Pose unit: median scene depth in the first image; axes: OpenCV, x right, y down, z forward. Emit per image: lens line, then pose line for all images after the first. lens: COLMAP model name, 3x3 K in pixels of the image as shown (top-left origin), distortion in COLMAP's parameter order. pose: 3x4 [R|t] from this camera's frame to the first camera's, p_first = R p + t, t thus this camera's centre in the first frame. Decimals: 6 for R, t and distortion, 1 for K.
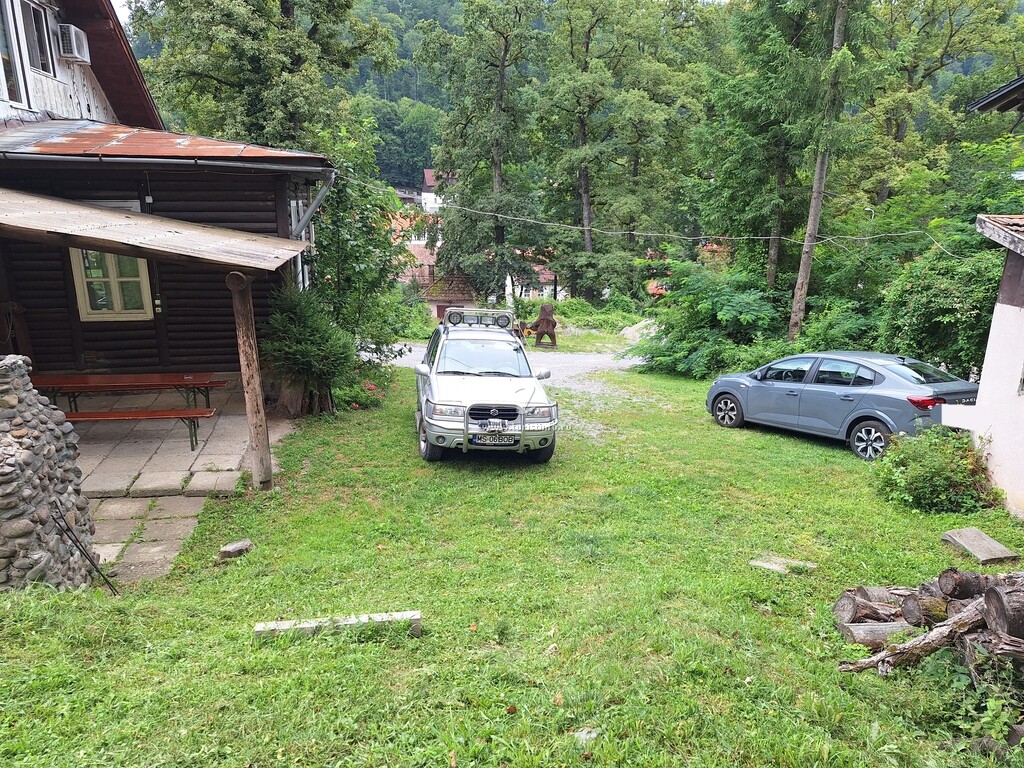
lens RADIAL K [[690.1, 0, 508.2], [0, 690.1, 384.4], [0, 0, 1]] dist [0.067411, -0.077200]
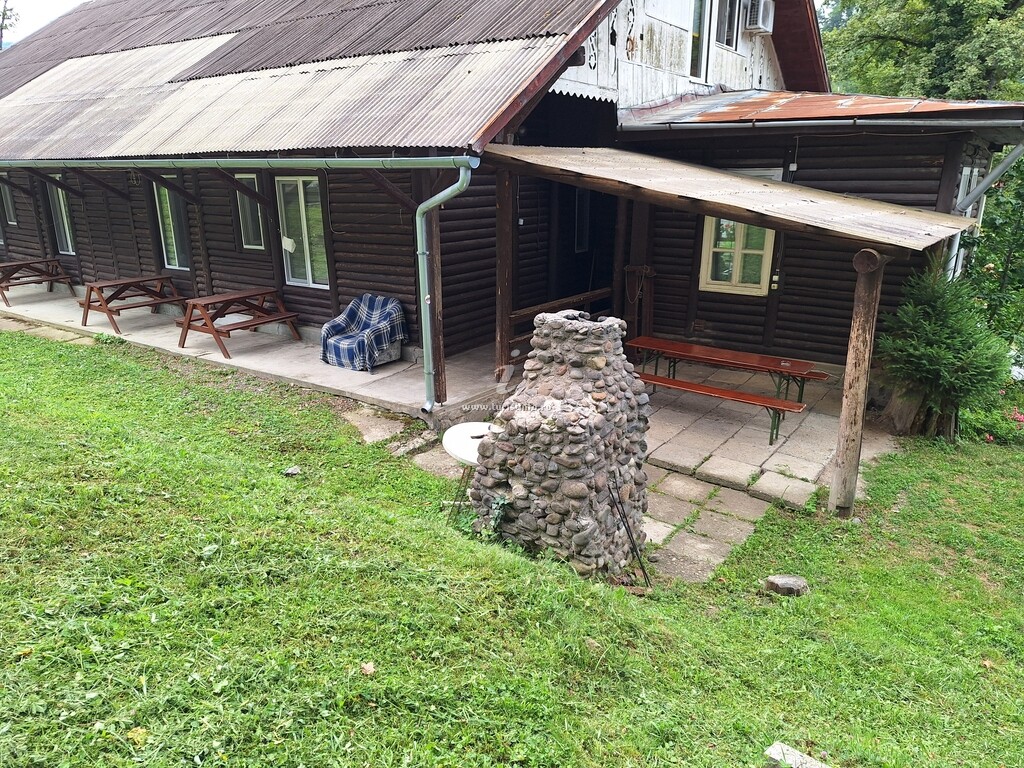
lens RADIAL K [[690.1, 0, 508.2], [0, 690.1, 384.4], [0, 0, 1]] dist [0.067411, -0.077200]
pose [[0.663344, 0.208087, -0.718801, -0.045441], [-0.187312, 0.976153, 0.109728, -0.016719], [0.724492, 0.061853, 0.686502, 0.129624]]
